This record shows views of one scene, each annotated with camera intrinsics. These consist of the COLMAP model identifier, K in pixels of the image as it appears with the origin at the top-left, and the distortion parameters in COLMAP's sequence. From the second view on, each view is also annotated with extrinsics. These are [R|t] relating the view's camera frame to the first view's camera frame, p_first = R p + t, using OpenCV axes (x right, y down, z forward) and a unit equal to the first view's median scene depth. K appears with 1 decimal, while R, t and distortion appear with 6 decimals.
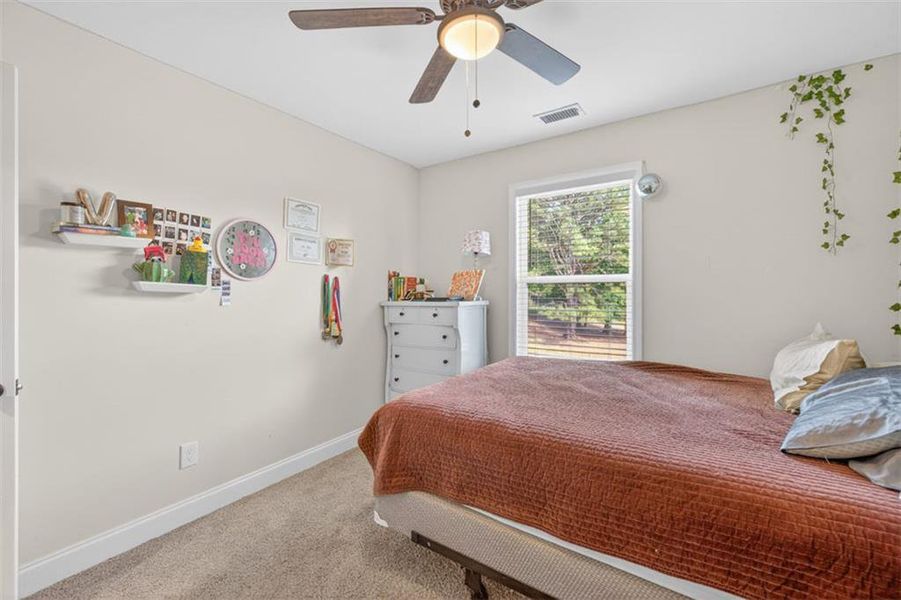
lens RADIAL K [[370.3, 0, 451.7], [0, 370.3, 297.2], [0, 0, 1]] dist [-0.001229, -0.000119]
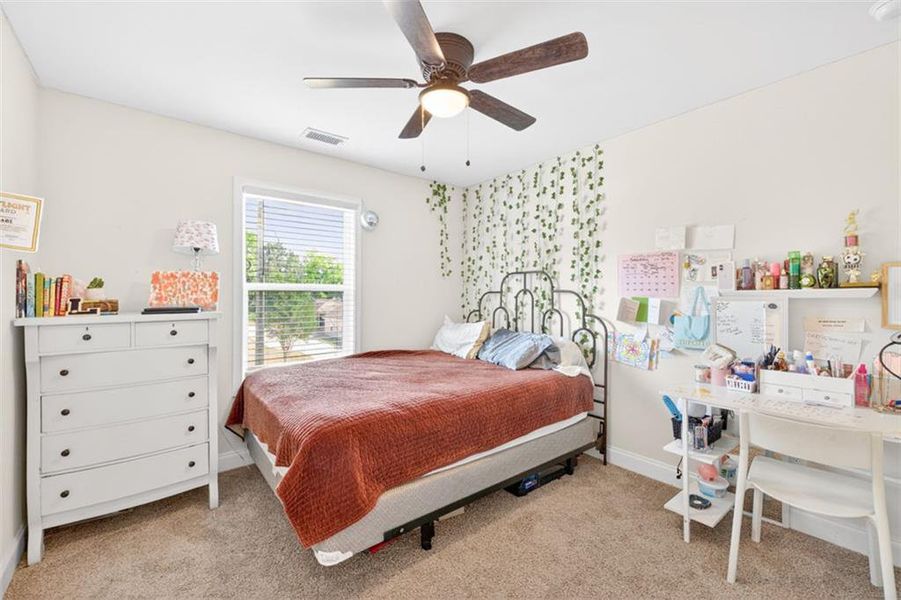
lens RADIAL K [[379.0, 0, 448.0], [0, 379.0, 297.6], [0, 0, 1]] dist [0.007792, -0.000347]
pose [[0.288543, -0.007109, 0.957440, -0.832698], [-0.000250, 0.999972, 0.007500, -0.036248], [-0.957467, -0.002403, 0.288534, 0.395488]]
